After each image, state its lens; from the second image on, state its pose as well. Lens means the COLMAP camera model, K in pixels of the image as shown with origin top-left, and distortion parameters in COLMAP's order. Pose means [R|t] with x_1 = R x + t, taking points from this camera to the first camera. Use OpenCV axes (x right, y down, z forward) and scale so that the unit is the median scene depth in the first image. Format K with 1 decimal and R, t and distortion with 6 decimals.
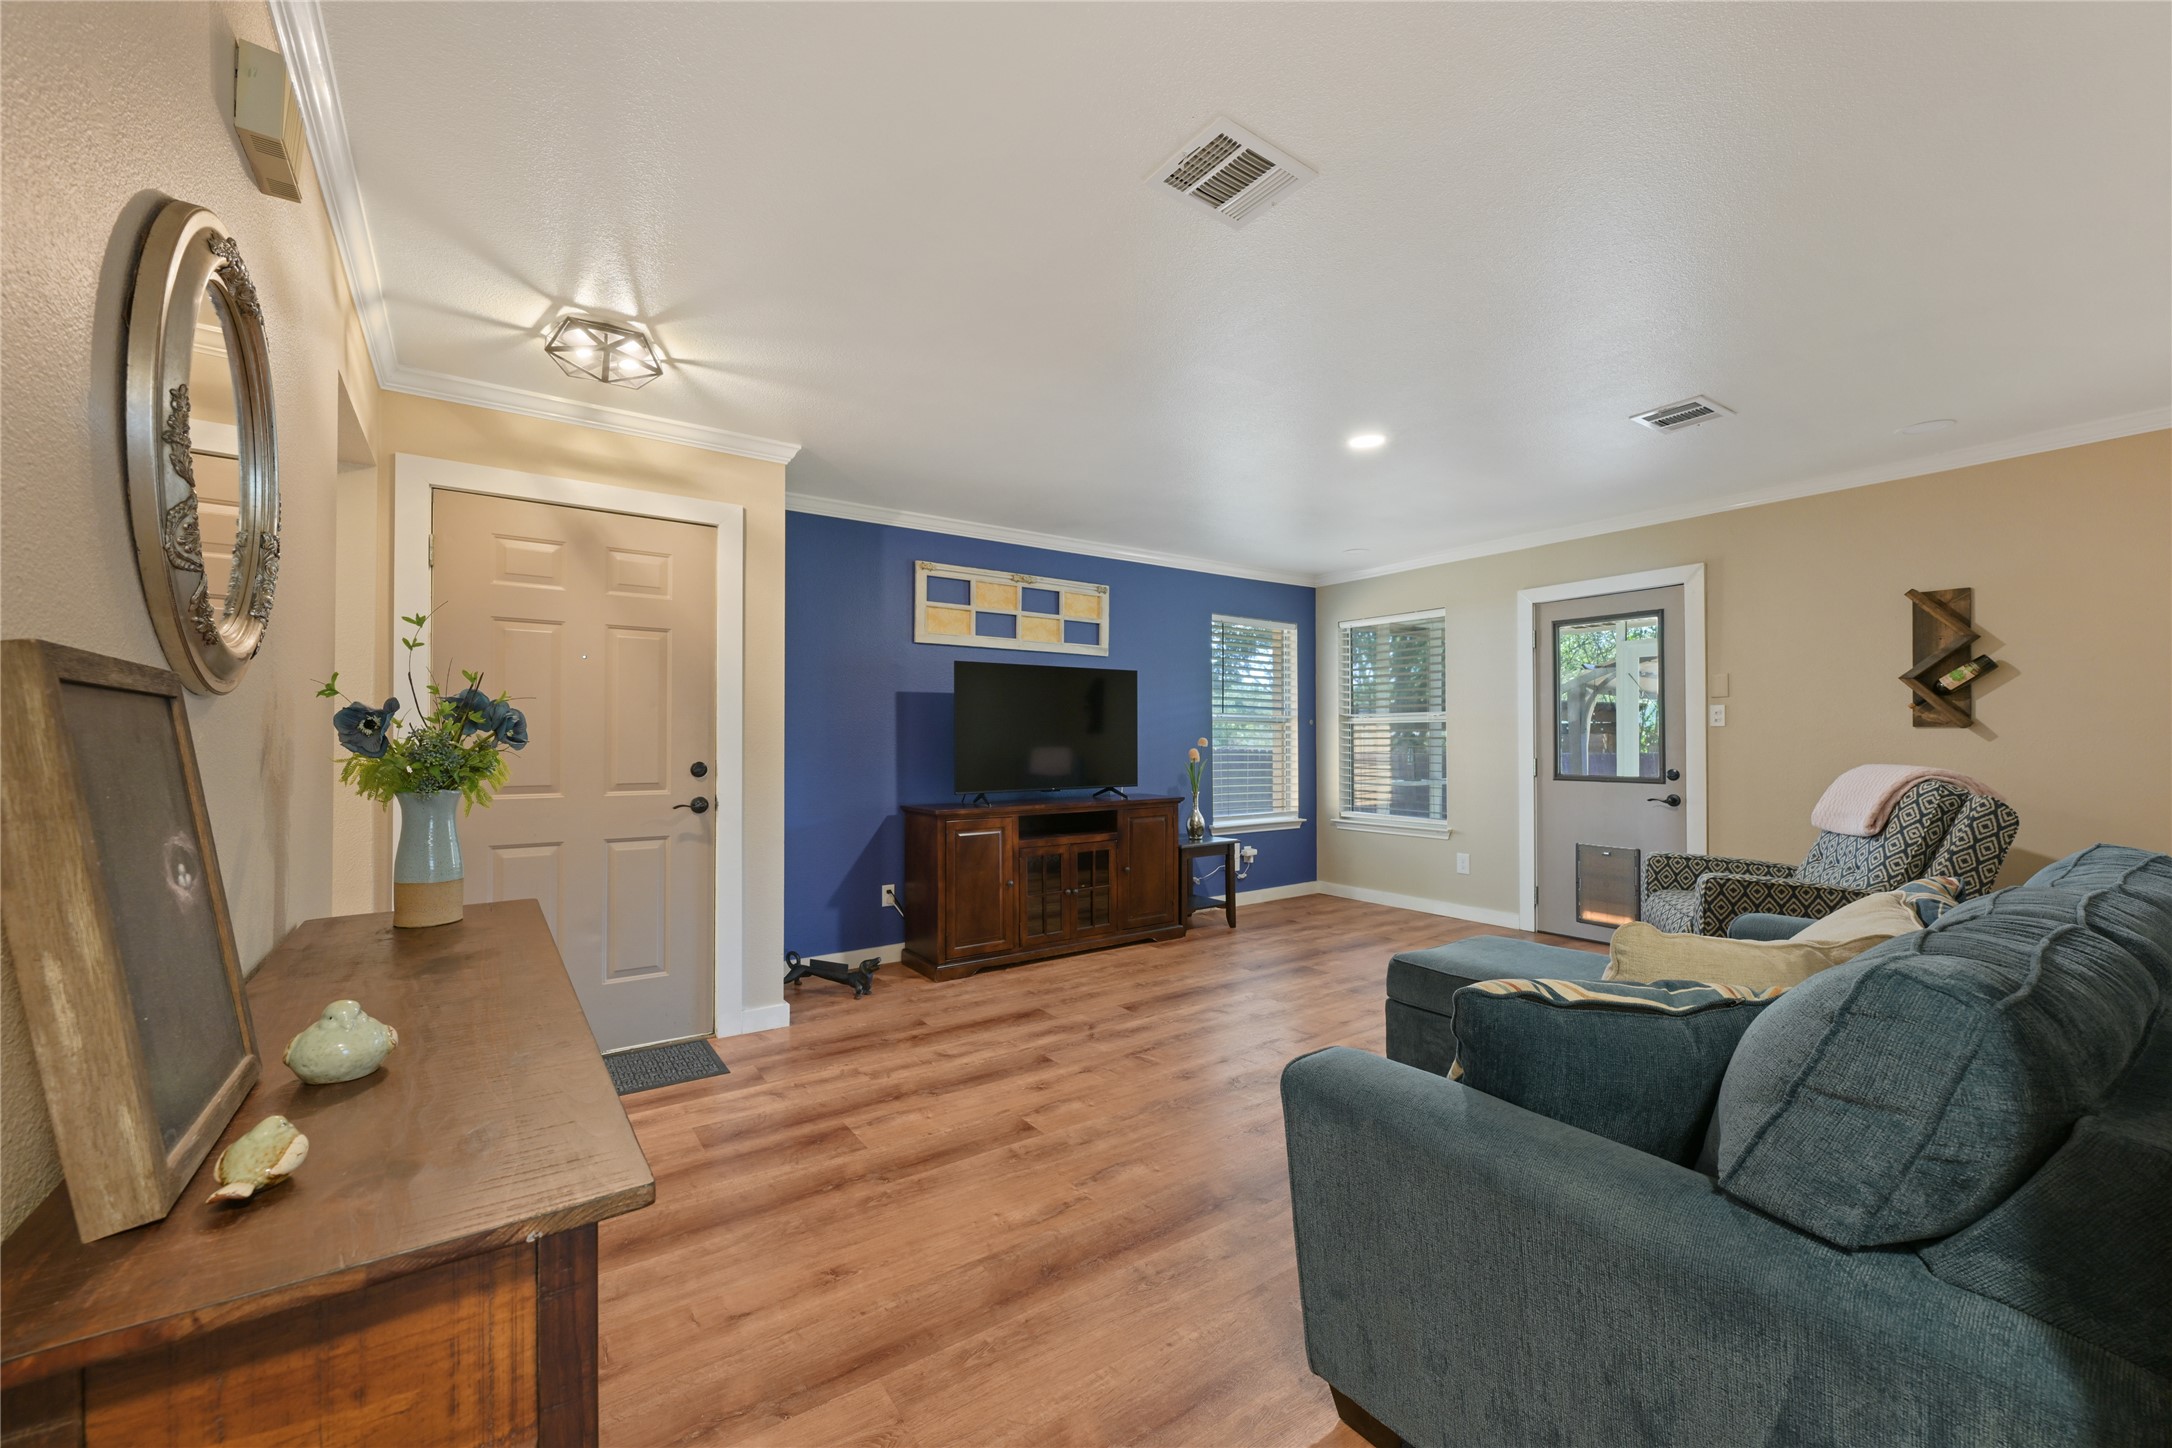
lens RADIAL K [[859.7, 0, 1082.6], [0, 859.7, 730.3], [0, 0, 1]] dist [0.000474, -0.000397]
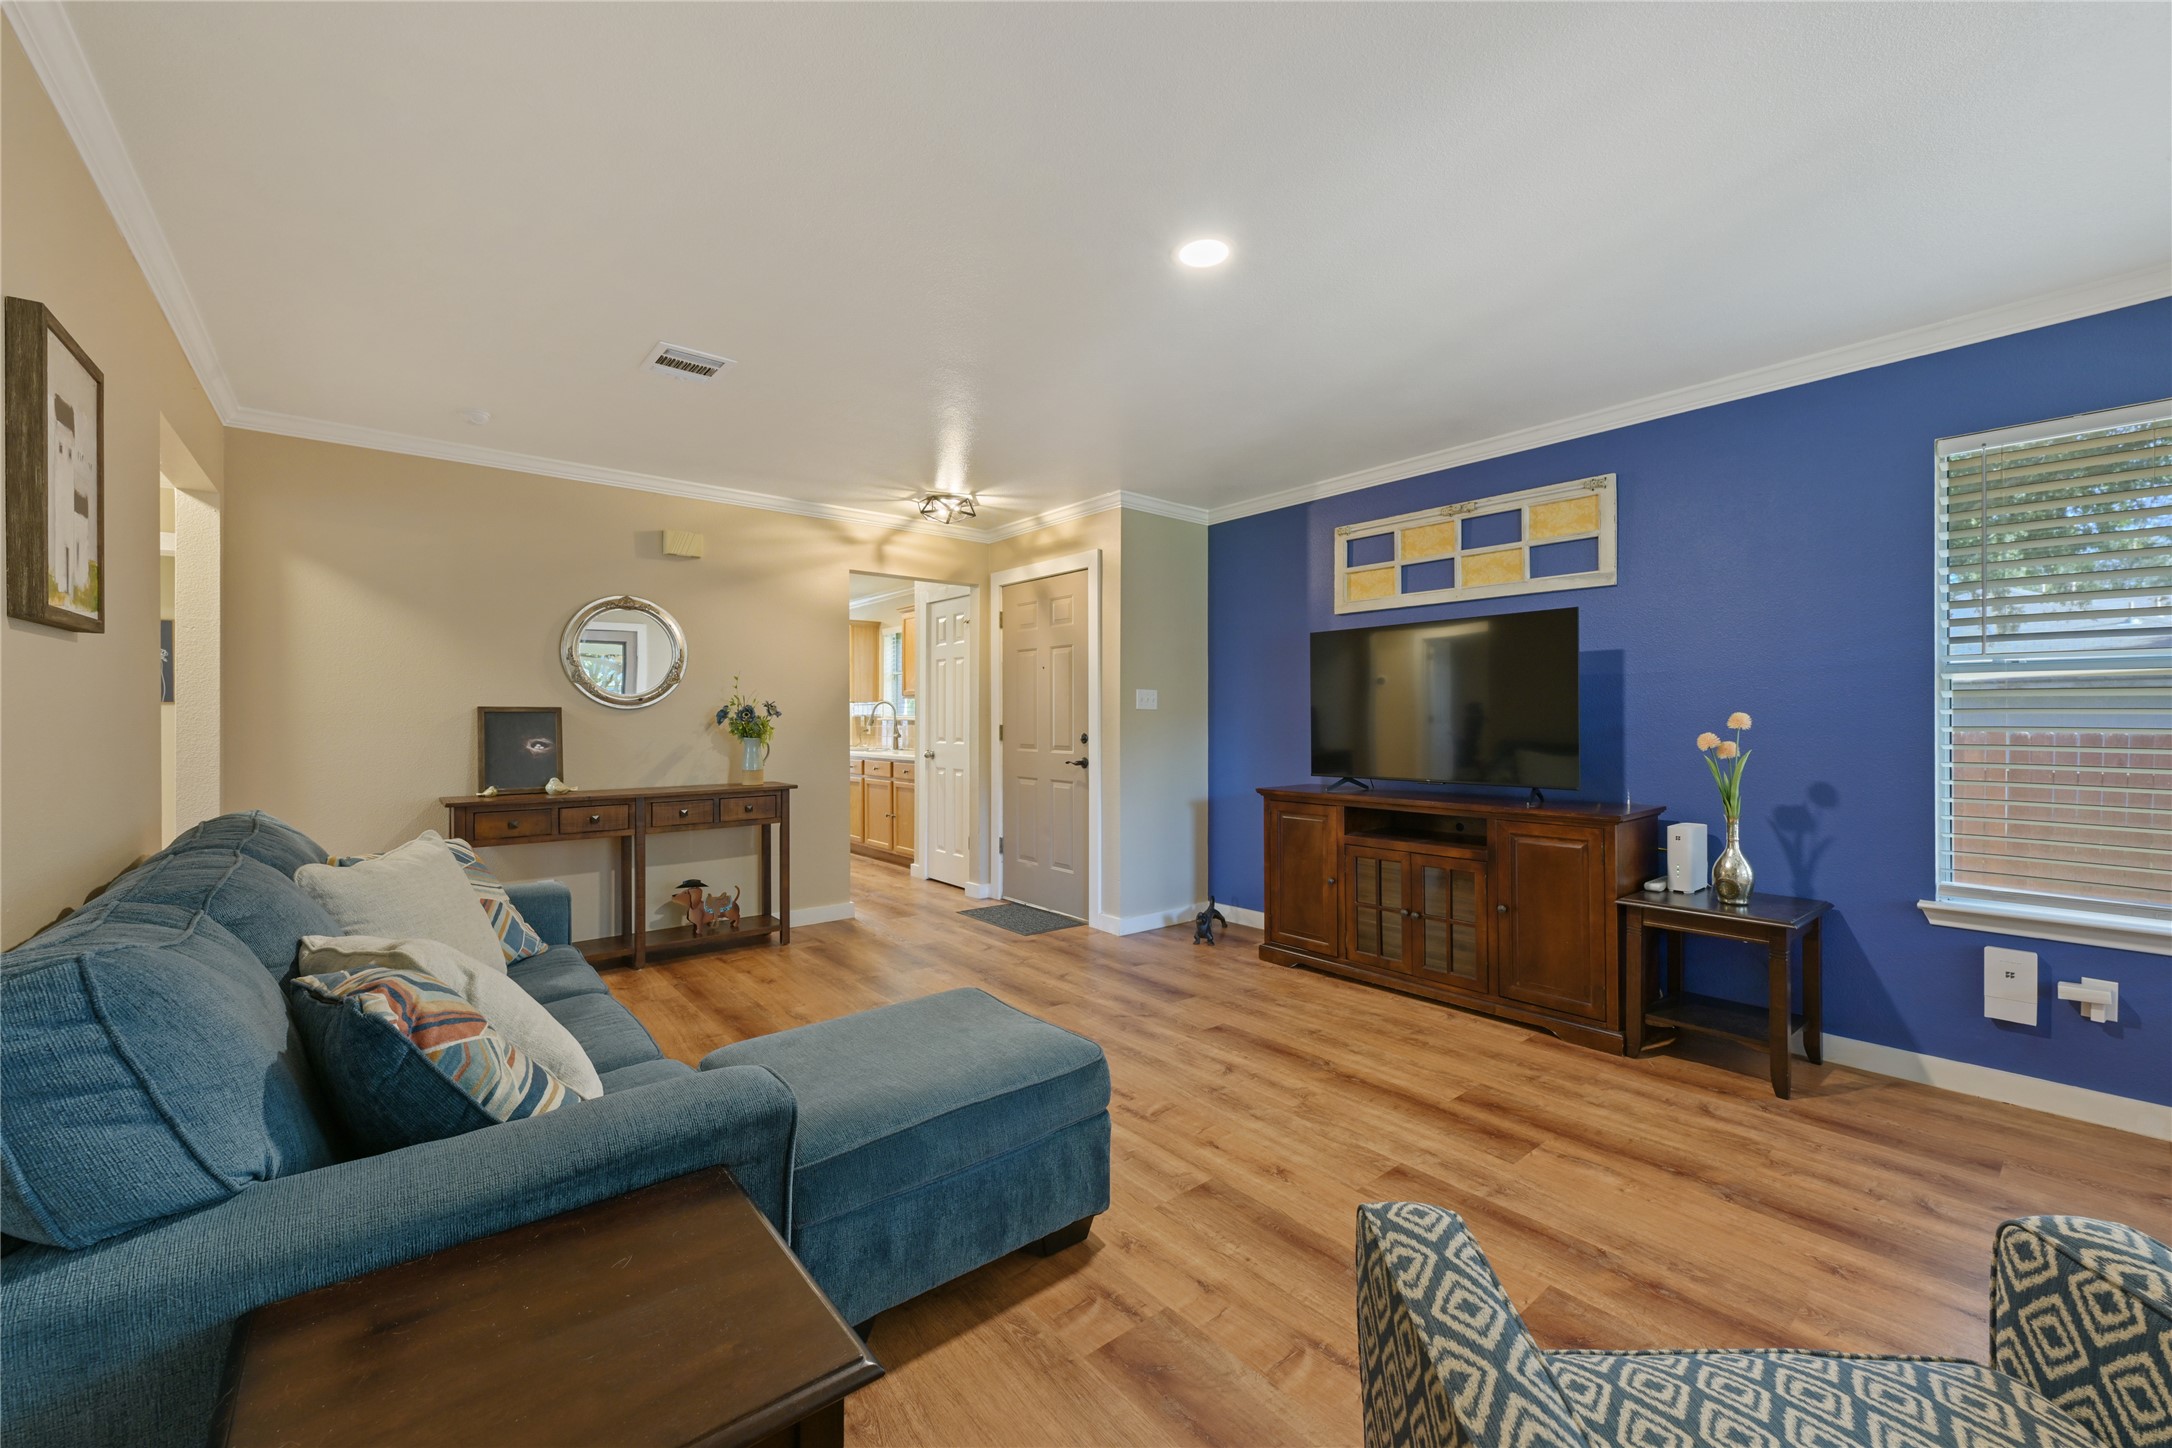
lens RADIAL K [[859.7, 0, 1092.1], [0, 859.7, 718.4], [0, 0, 1]] dist [0.000474, -0.000397]
pose [[0.074459, 0.001675, -0.997223, 0.901082], [0.014846, 0.999886, 0.002788, 0.007100], [0.997114, -0.015013, 0.074426, 0.810989]]
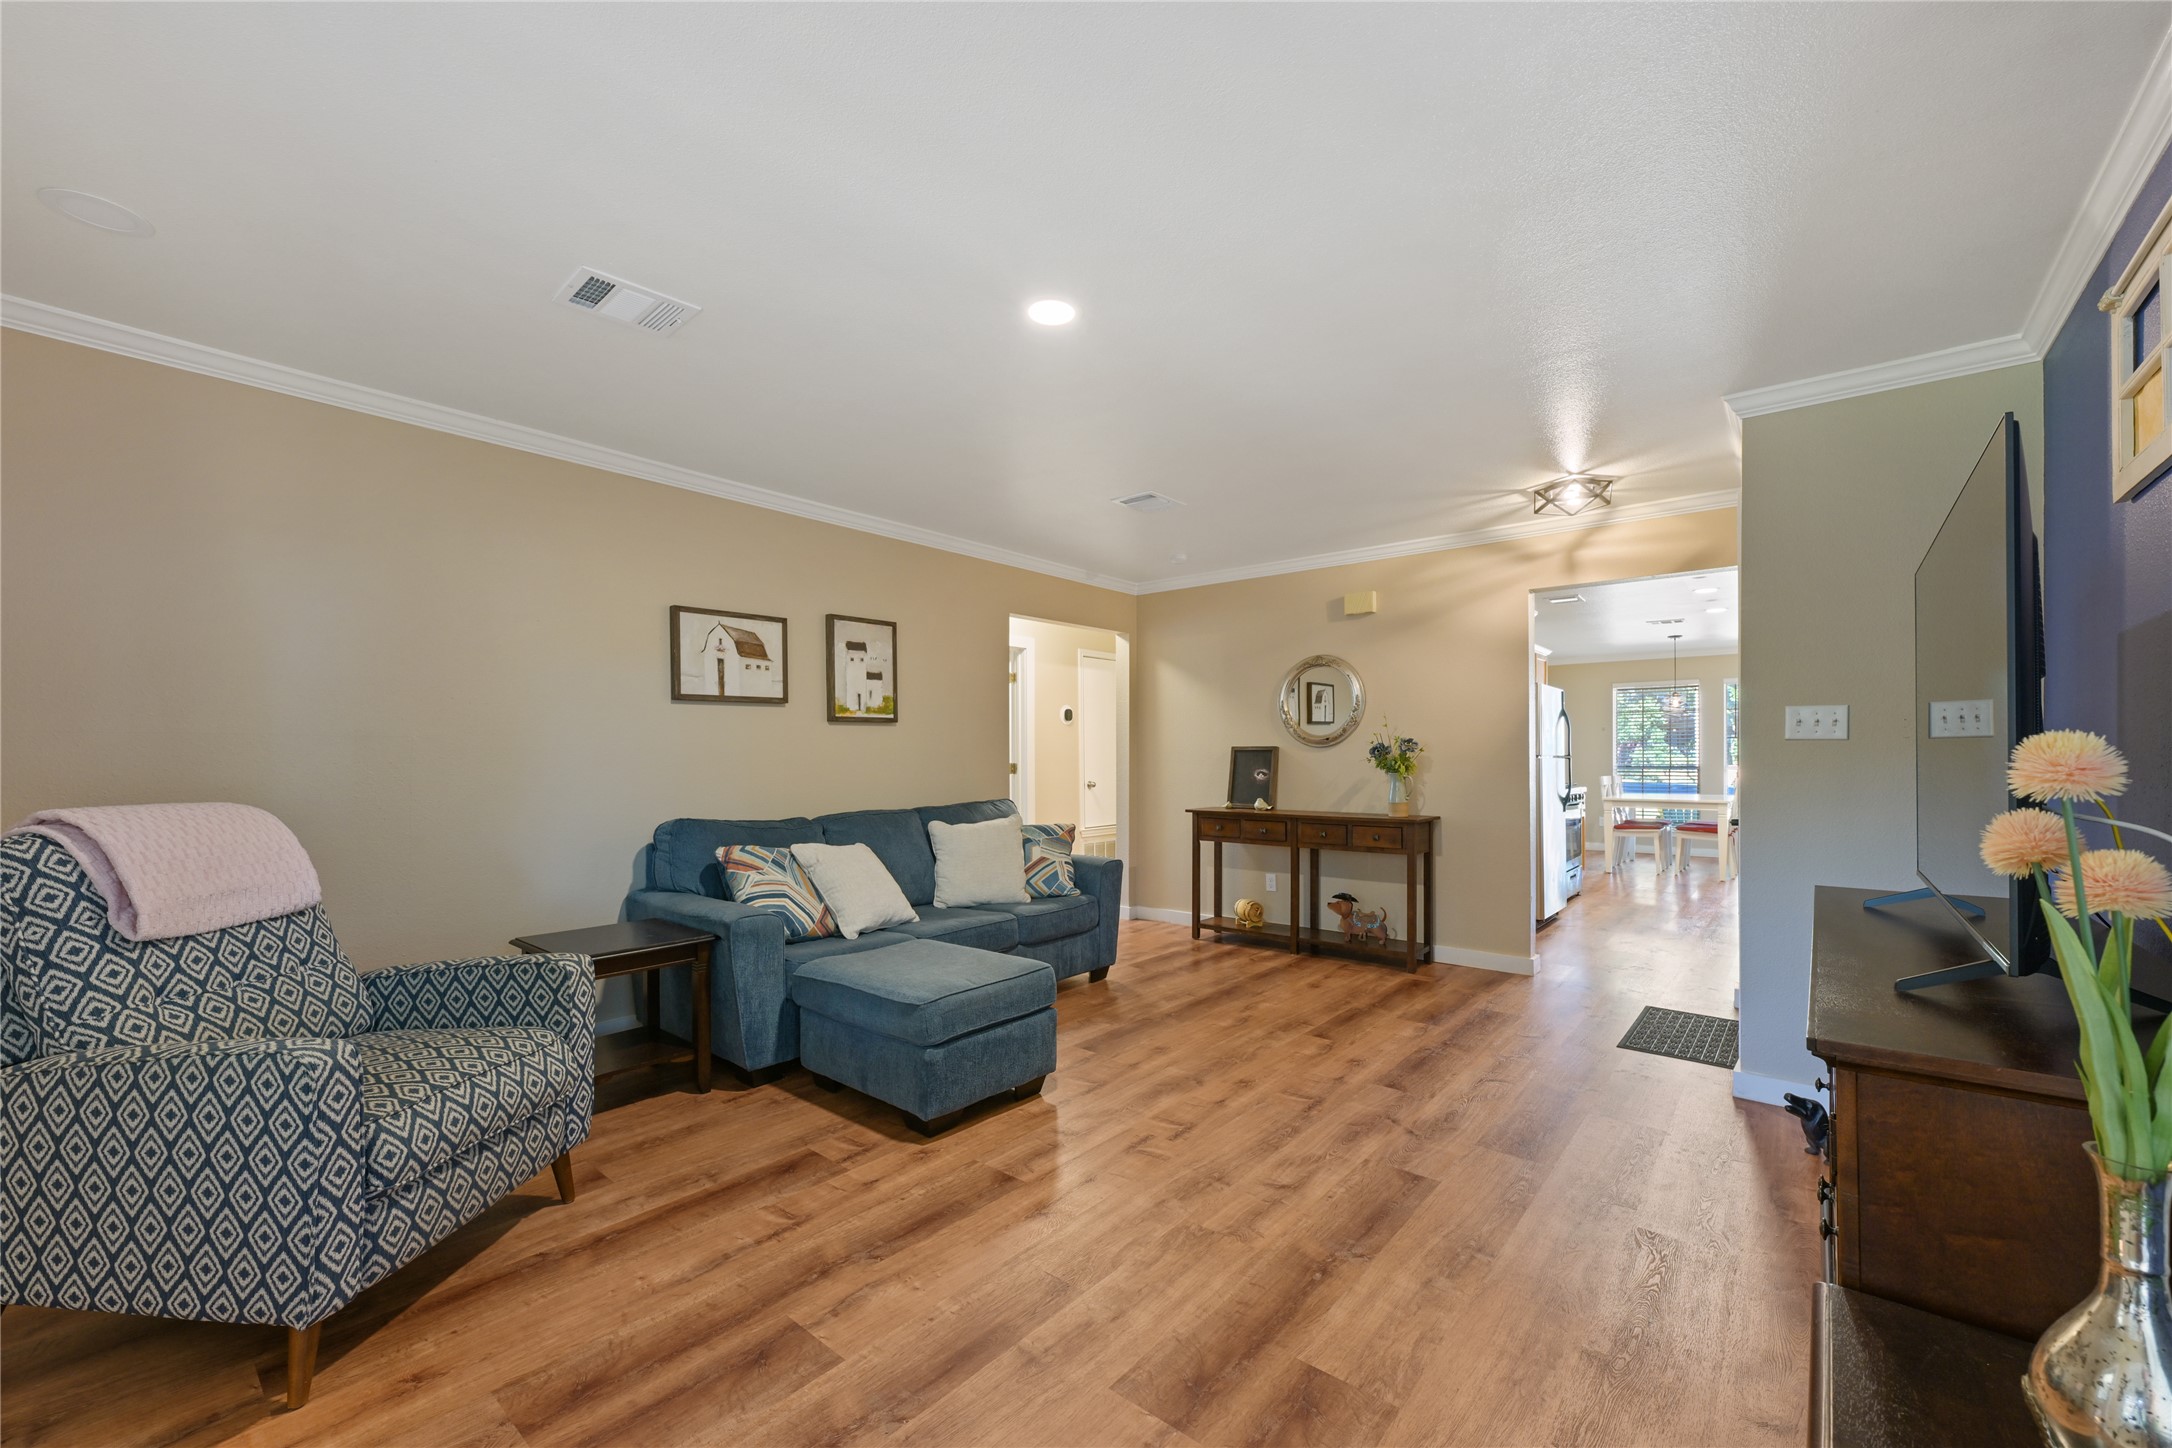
lens RADIAL K [[859.7, 0, 1088.3], [0, 859.7, 757.9], [0, 0, 1]] dist [0.000474, -0.000397]
pose [[-0.967099, 0.004929, -0.254353, 0.444489], [0.008066, 0.999904, -0.011291, 0.018920], [0.254273, -0.012971, -0.967046, 1.548186]]
